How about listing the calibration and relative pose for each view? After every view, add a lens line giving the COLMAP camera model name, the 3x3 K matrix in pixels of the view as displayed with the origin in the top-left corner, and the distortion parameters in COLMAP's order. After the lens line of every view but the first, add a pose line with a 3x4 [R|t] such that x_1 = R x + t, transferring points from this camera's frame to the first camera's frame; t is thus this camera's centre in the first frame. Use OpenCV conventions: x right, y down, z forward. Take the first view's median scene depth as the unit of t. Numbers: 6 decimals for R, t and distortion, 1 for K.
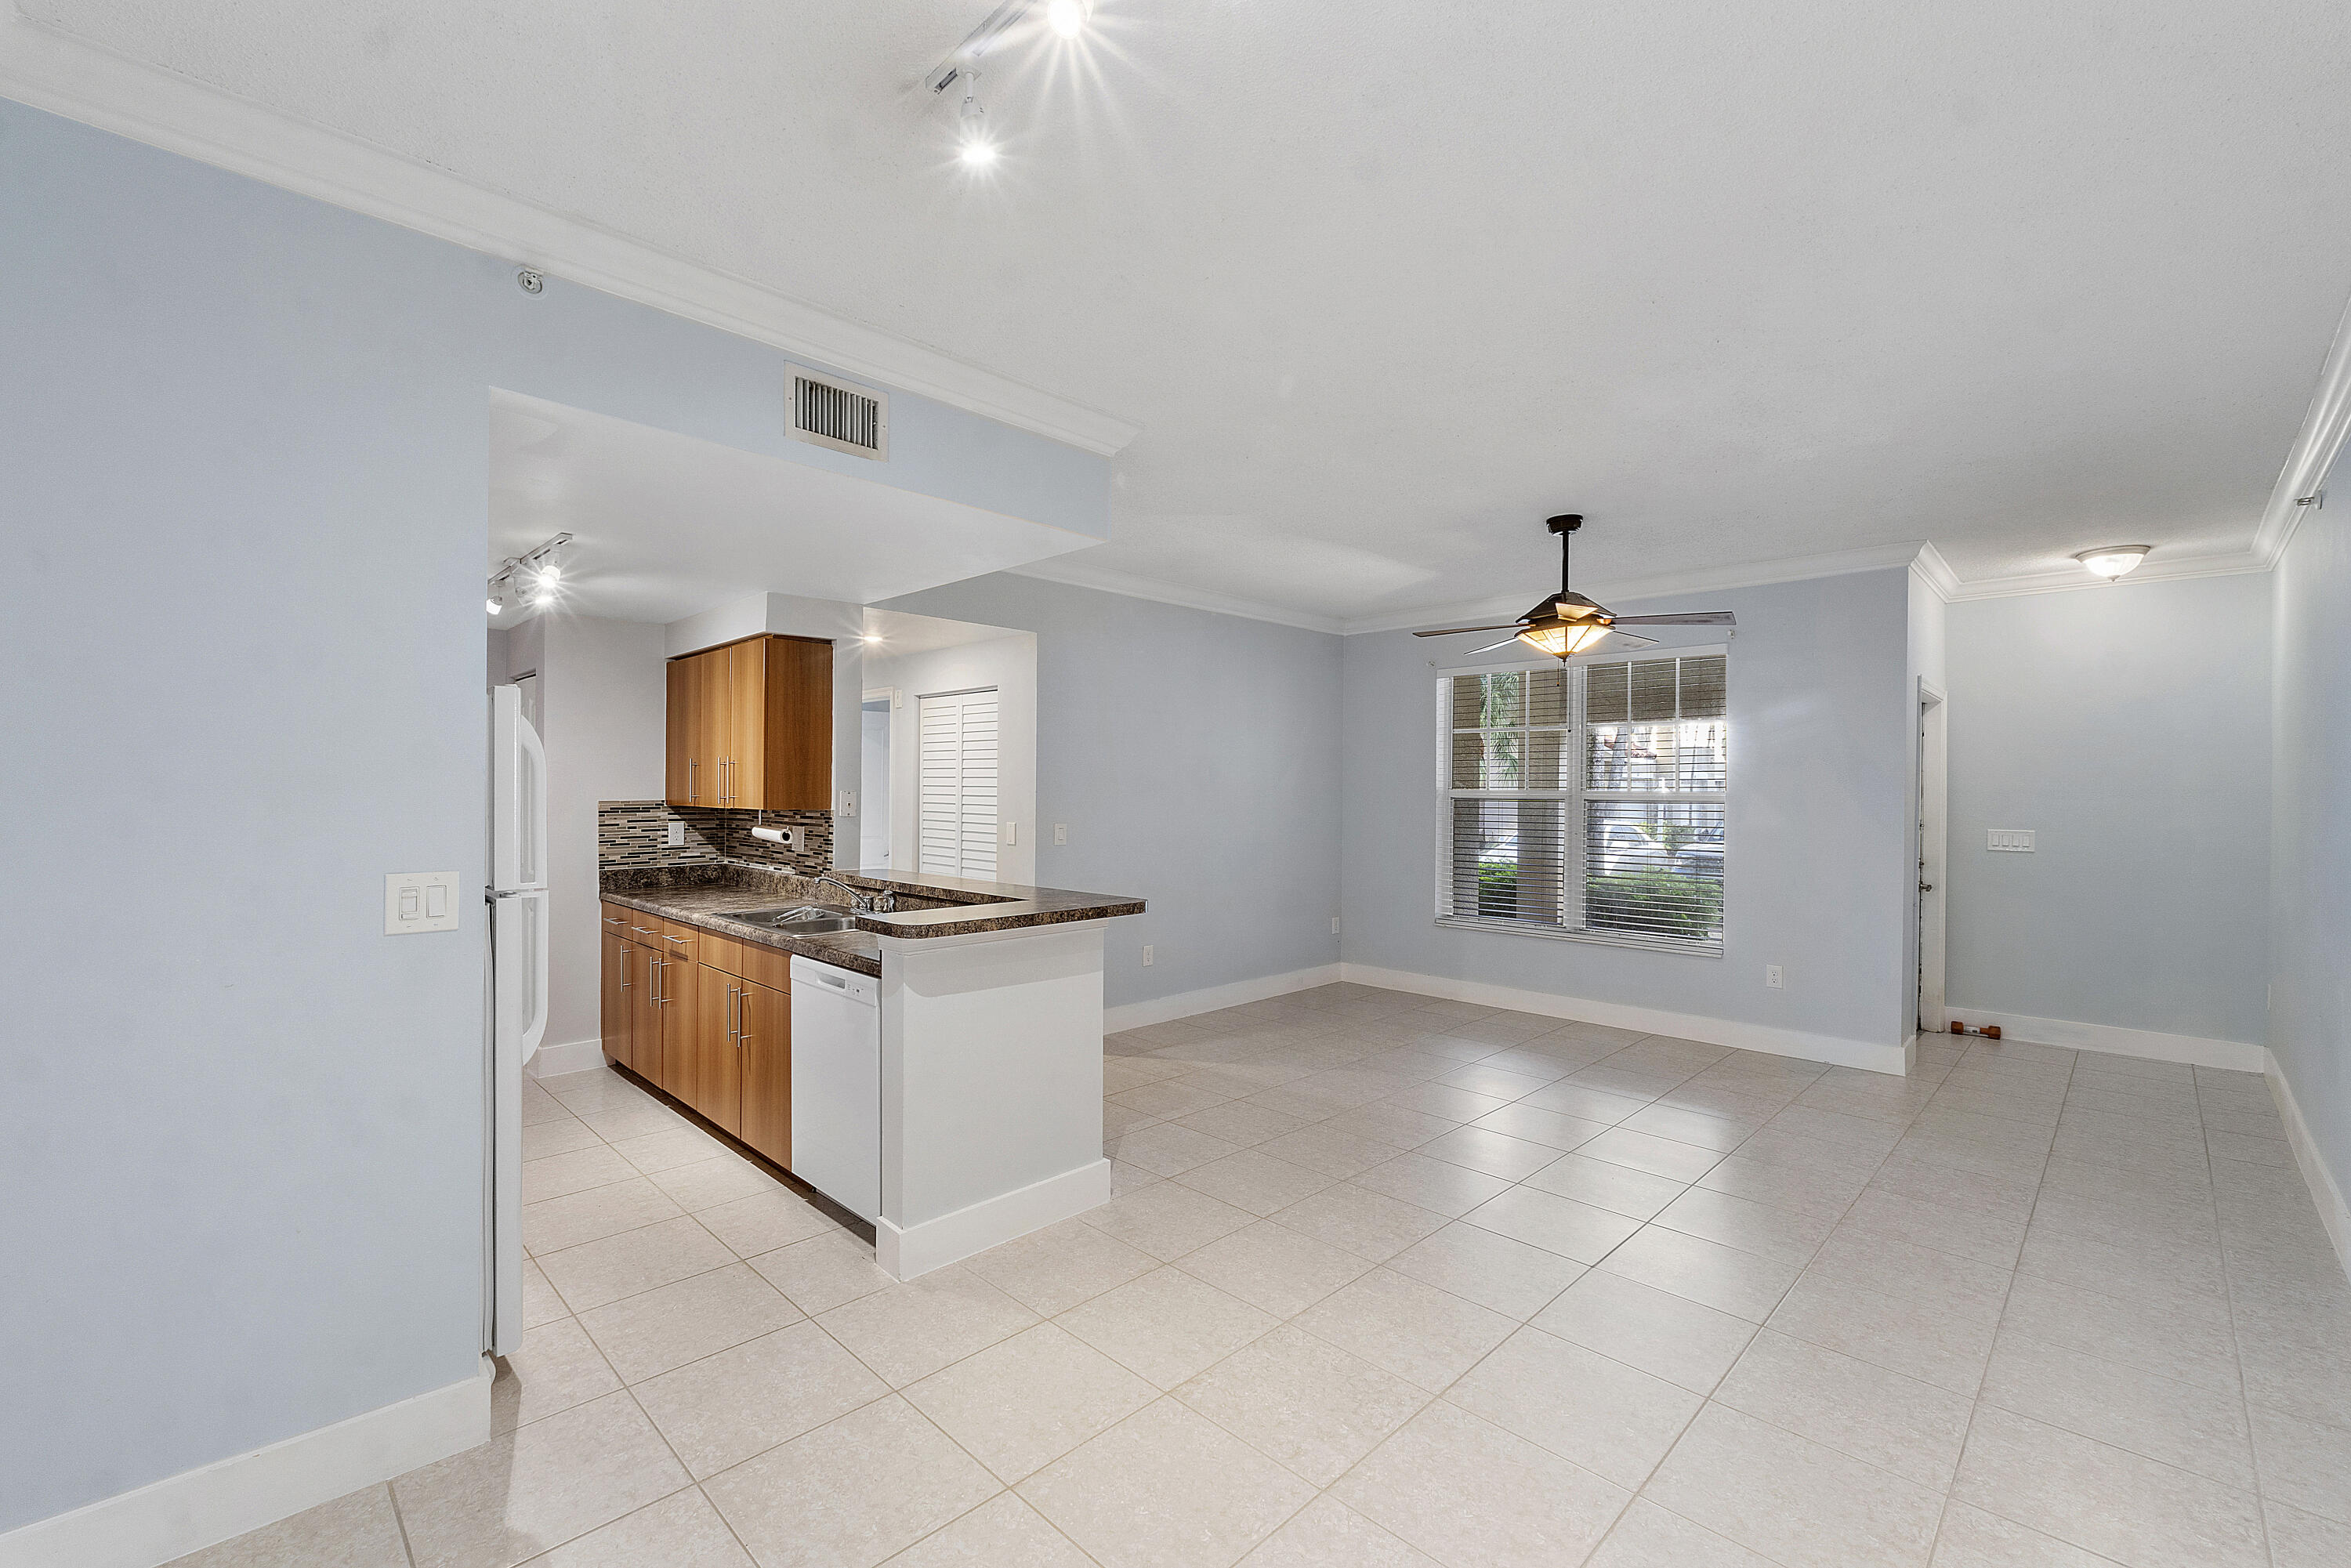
lens RADIAL K [[1002.0, 0, 1175.5], [0, 1002.0, 784.0], [0, 0, 1]] dist [-0.000624, -0.000024]
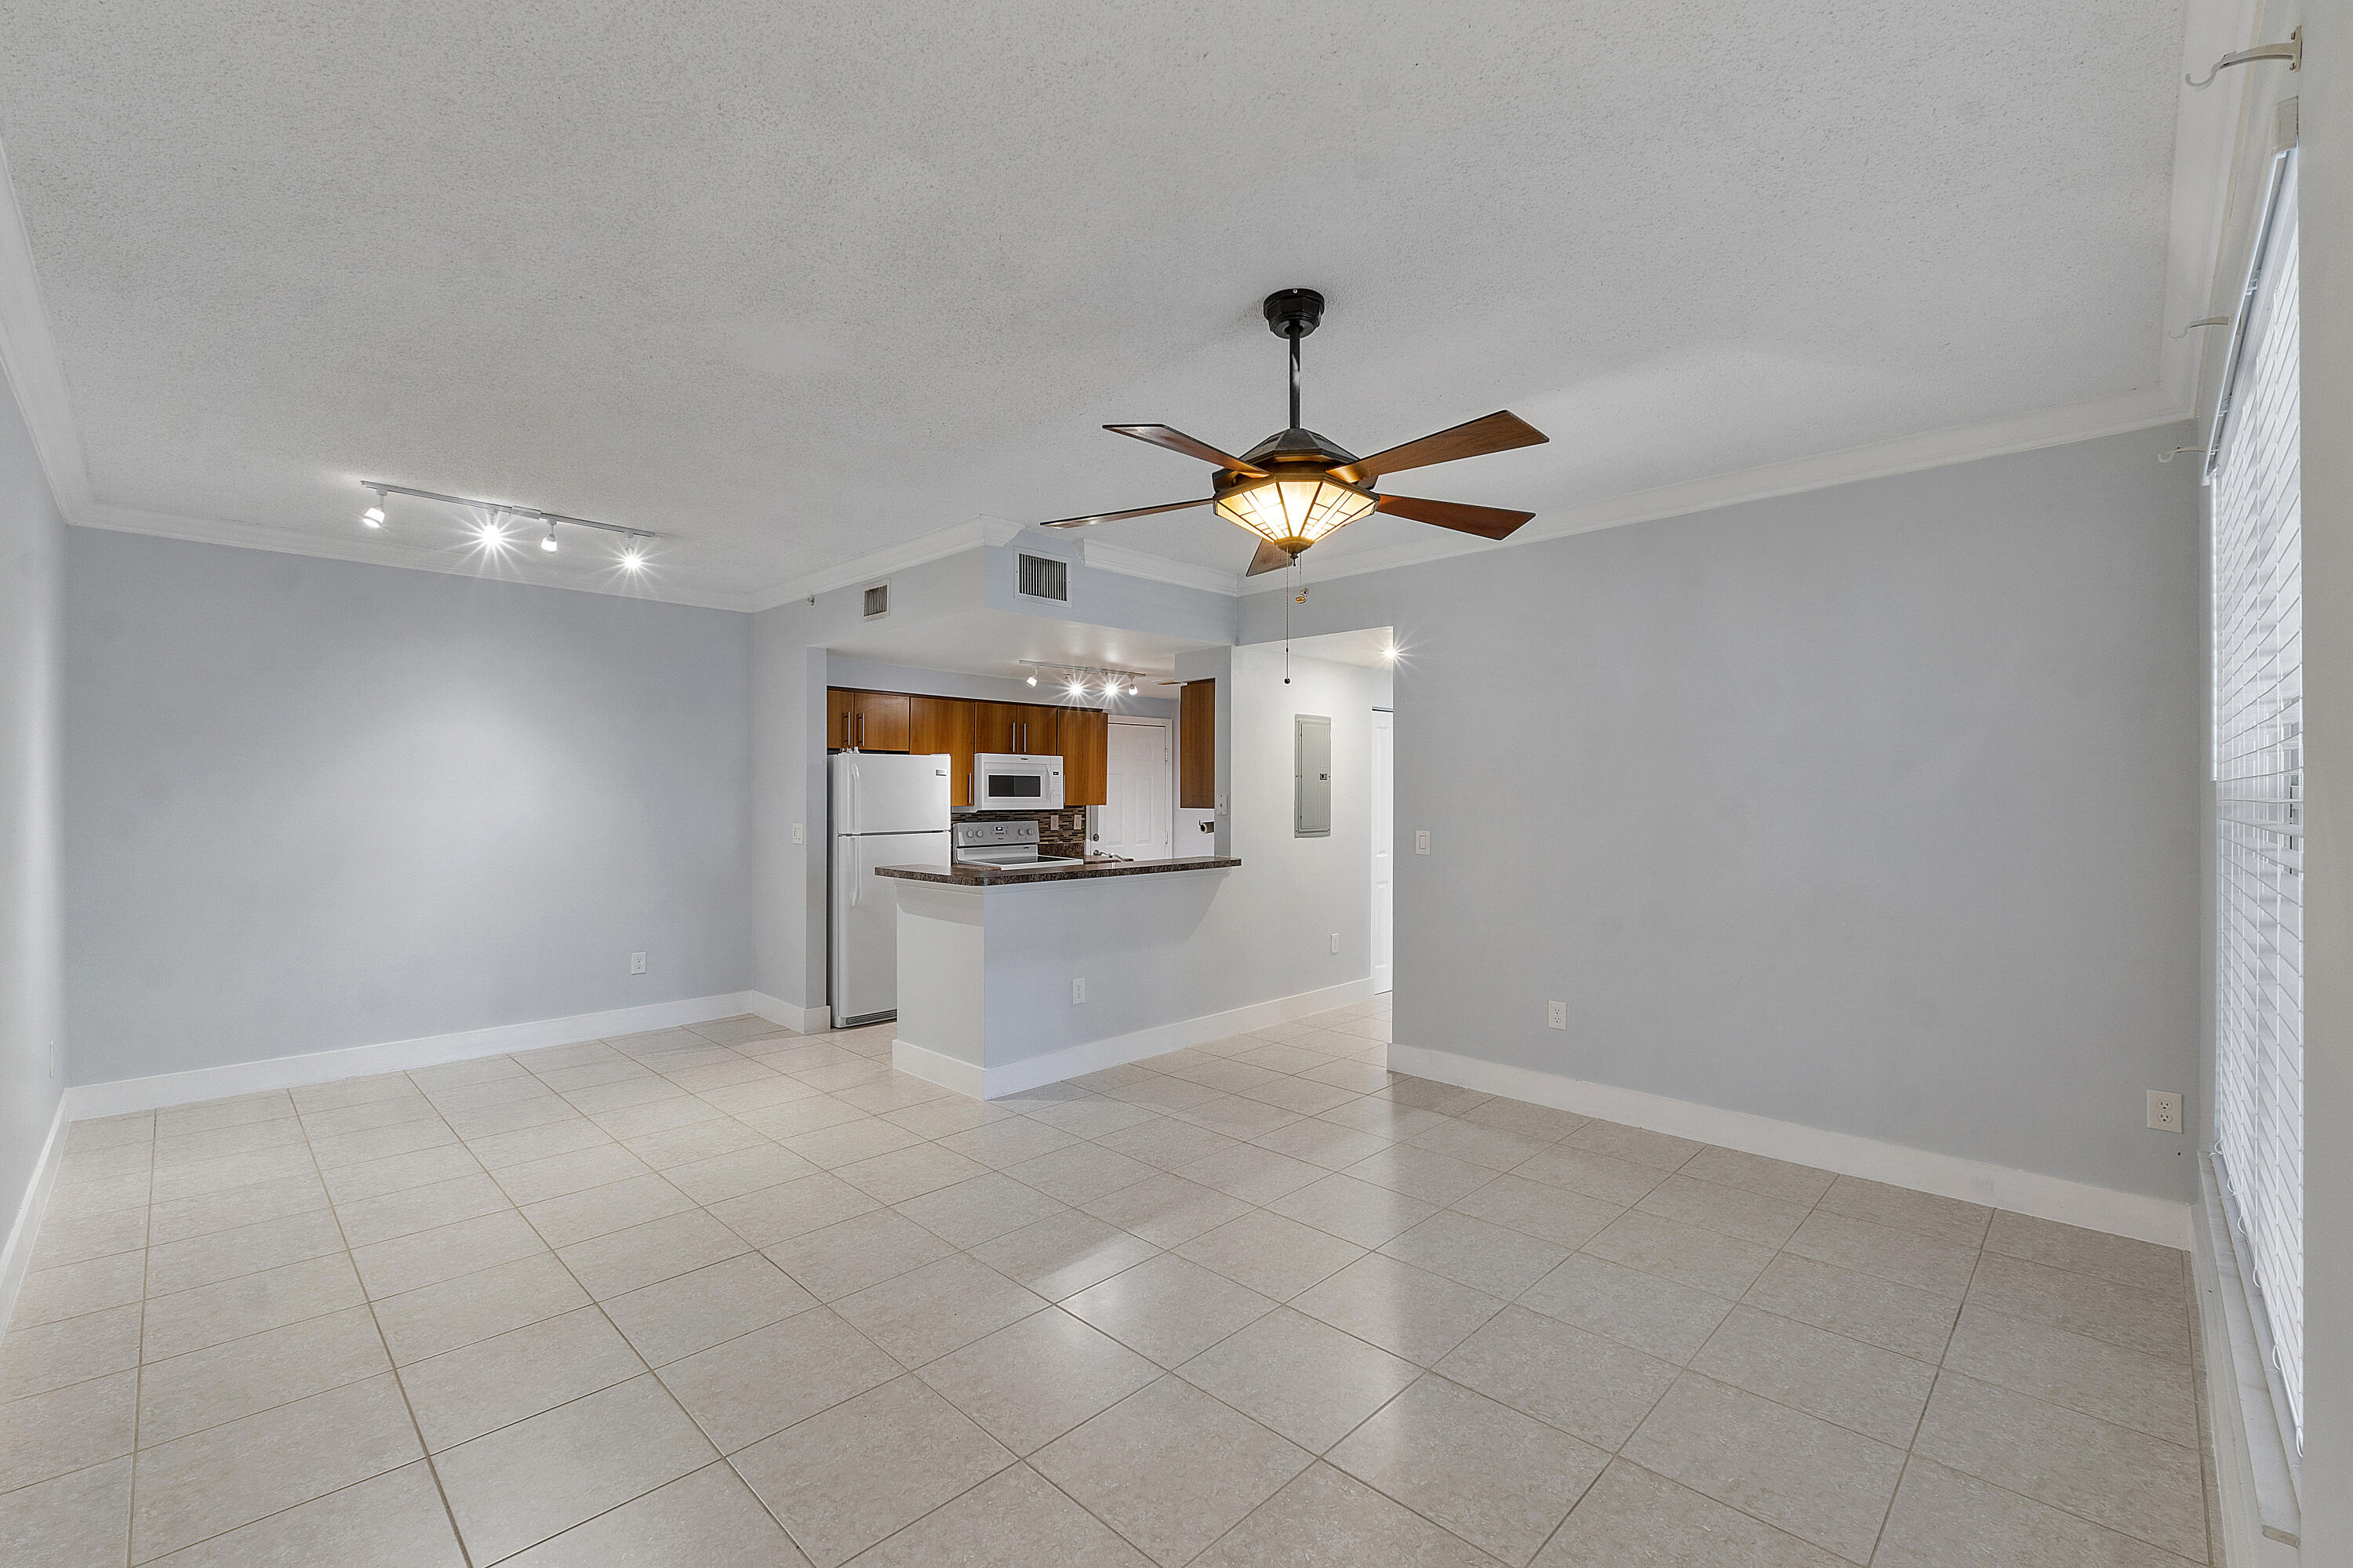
lens RADIAL K [[978.7, 0, 1179.8], [0, 978.7, 793.9], [0, 0, 1]] dist [-0.036506, 0.000040]
pose [[0.015846, -0.005444, -0.999860, 1.019757], [0.001140, 0.999985, -0.005427, 0.010560], [0.999874, -0.001054, 0.015852, 1.019695]]
